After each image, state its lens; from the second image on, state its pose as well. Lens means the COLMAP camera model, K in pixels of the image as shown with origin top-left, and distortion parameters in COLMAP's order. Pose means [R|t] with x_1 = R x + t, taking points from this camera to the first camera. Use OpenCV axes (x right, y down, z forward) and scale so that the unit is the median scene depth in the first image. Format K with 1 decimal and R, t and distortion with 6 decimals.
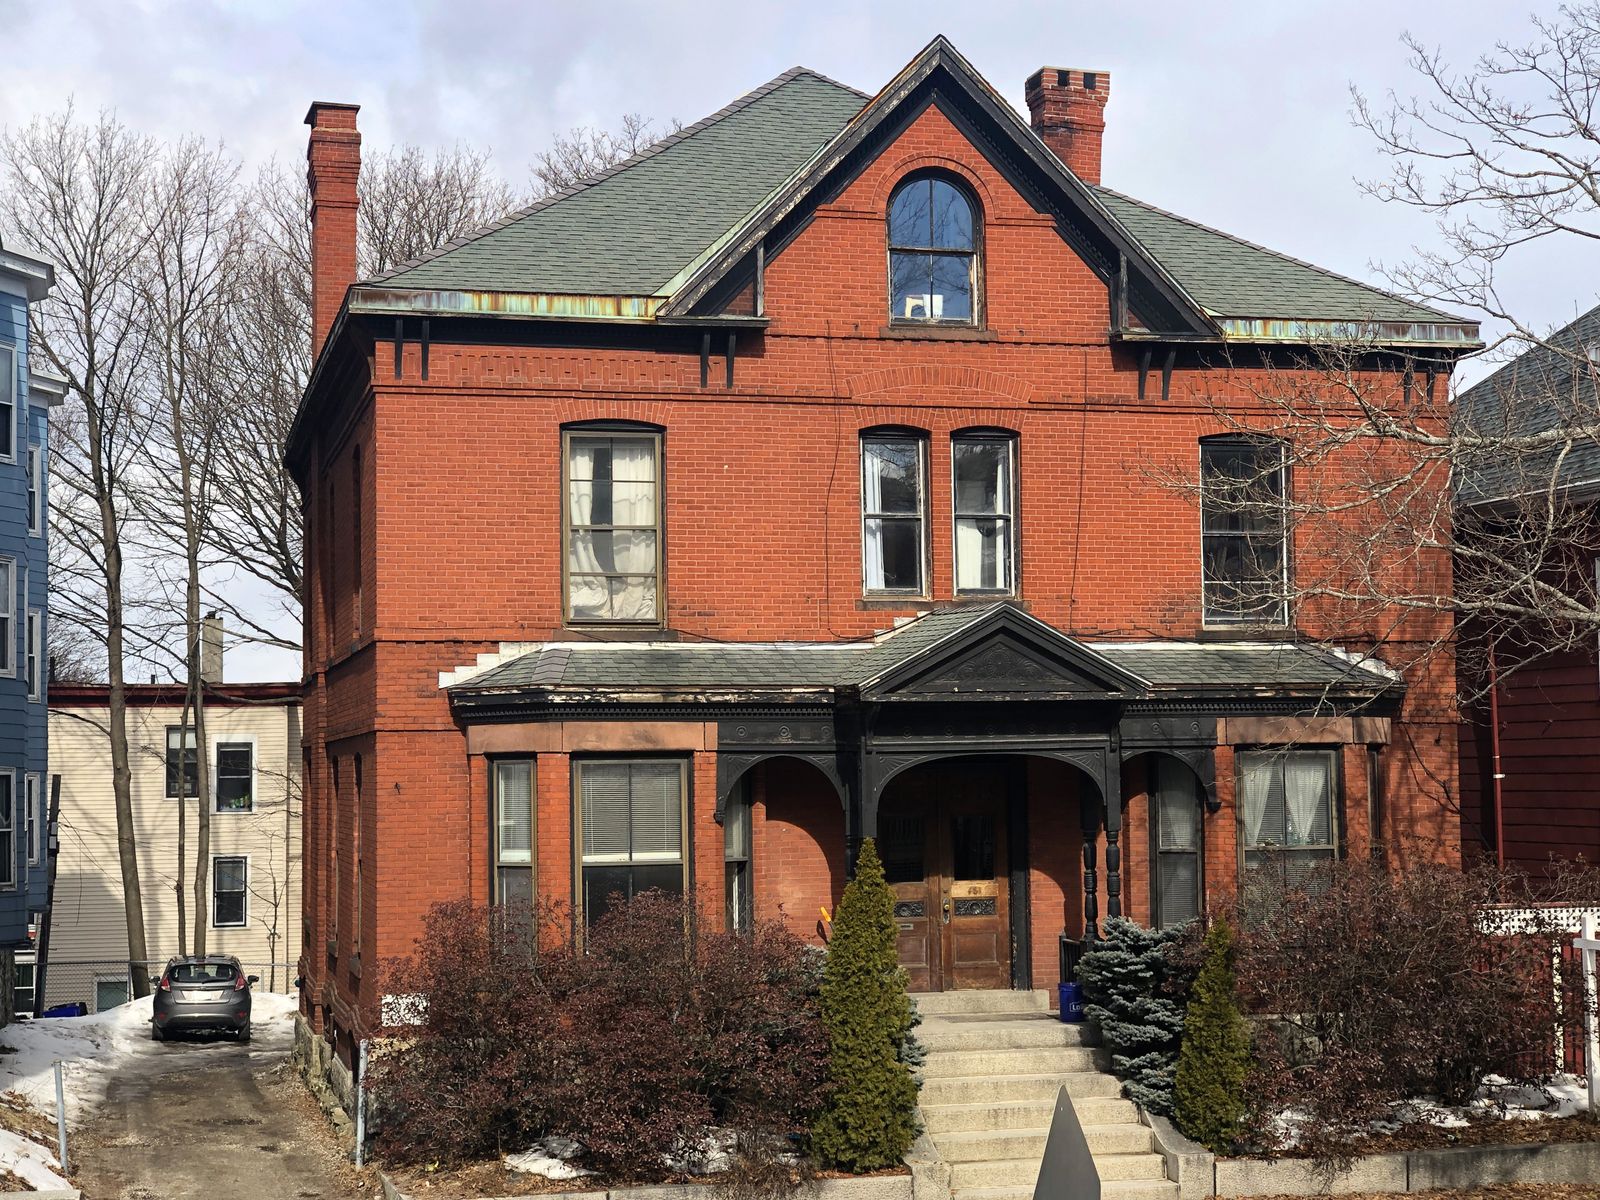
lens RADIAL K [[2645.5, 0, 800.0], [0, 2645.5, 600.0], [0, 0, 1]] dist [-0.033659, 1.448387]
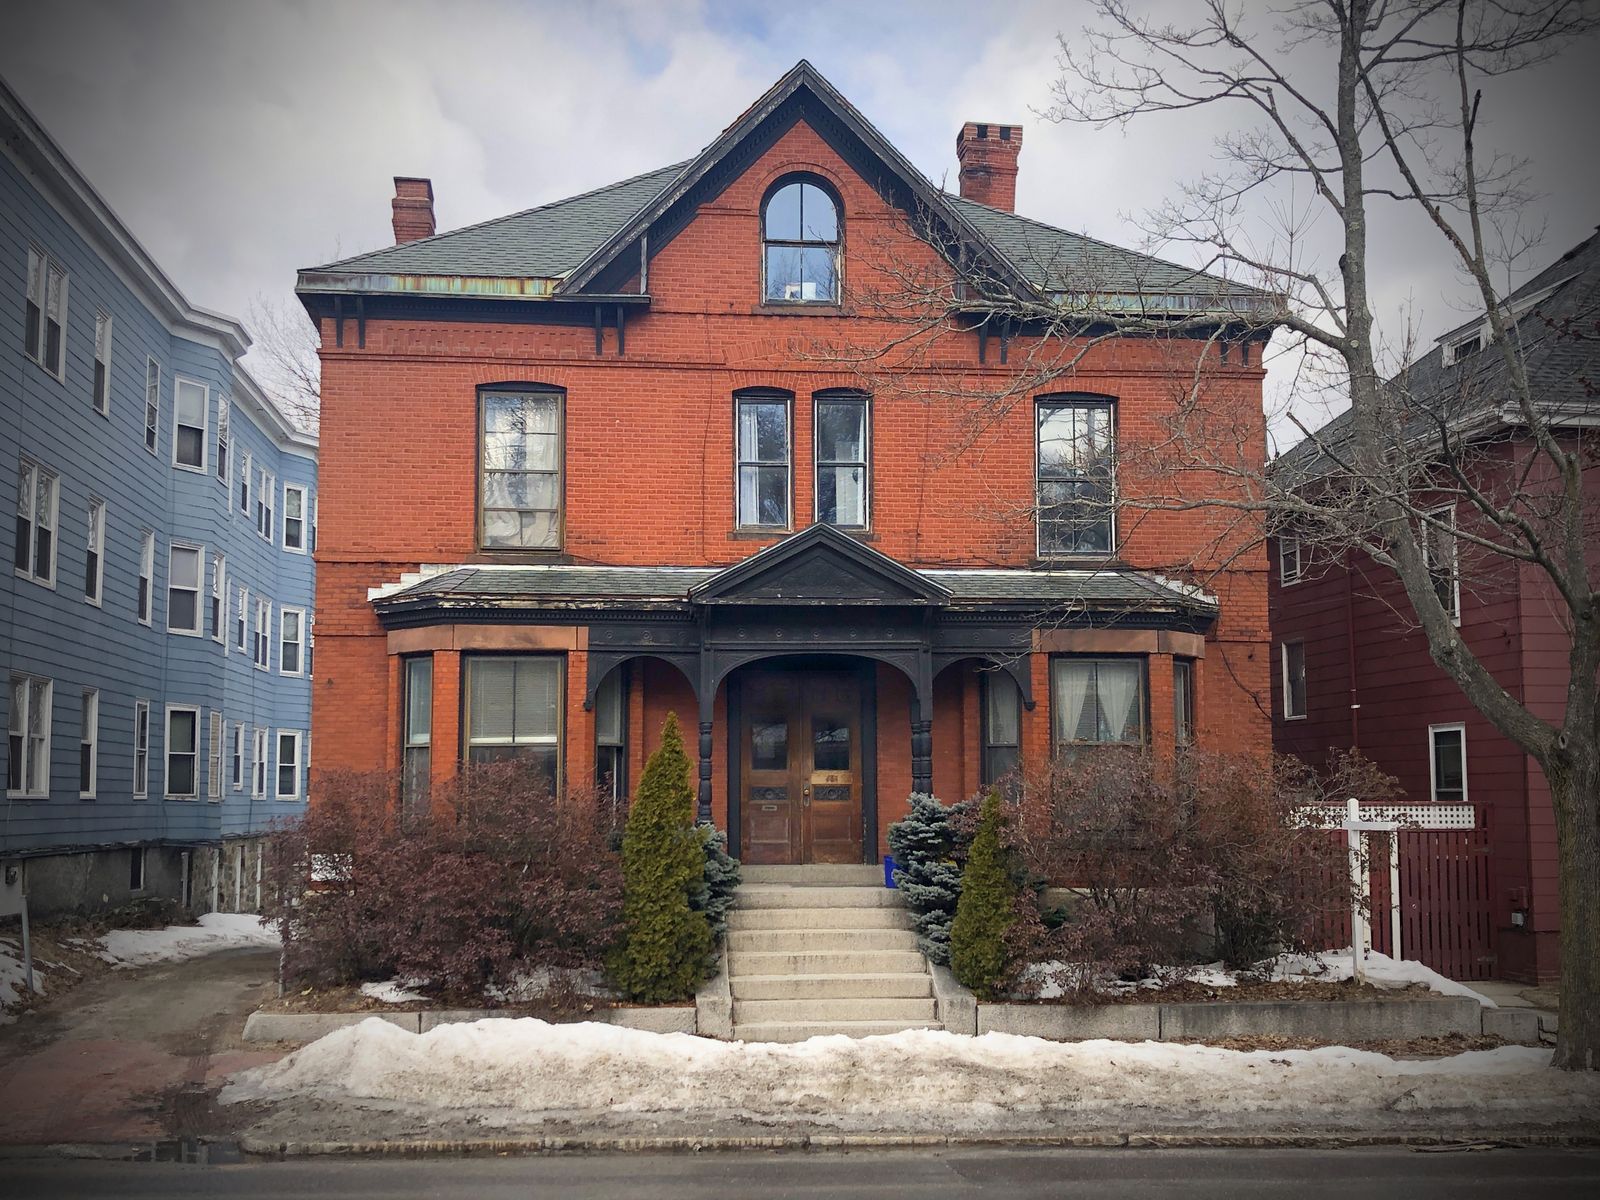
lens RADIAL K [[1851.8, 0, 800.0], [0, 1851.8, 600.0], [0, 0, 1]] dist [0.181730, -0.008893]
pose [[0.986813, -0.006496, -0.161735, 0.193208], [-0.000547, 0.999055, -0.043463, 0.068663], [0.161865, 0.042979, 0.985877, 0.186750]]
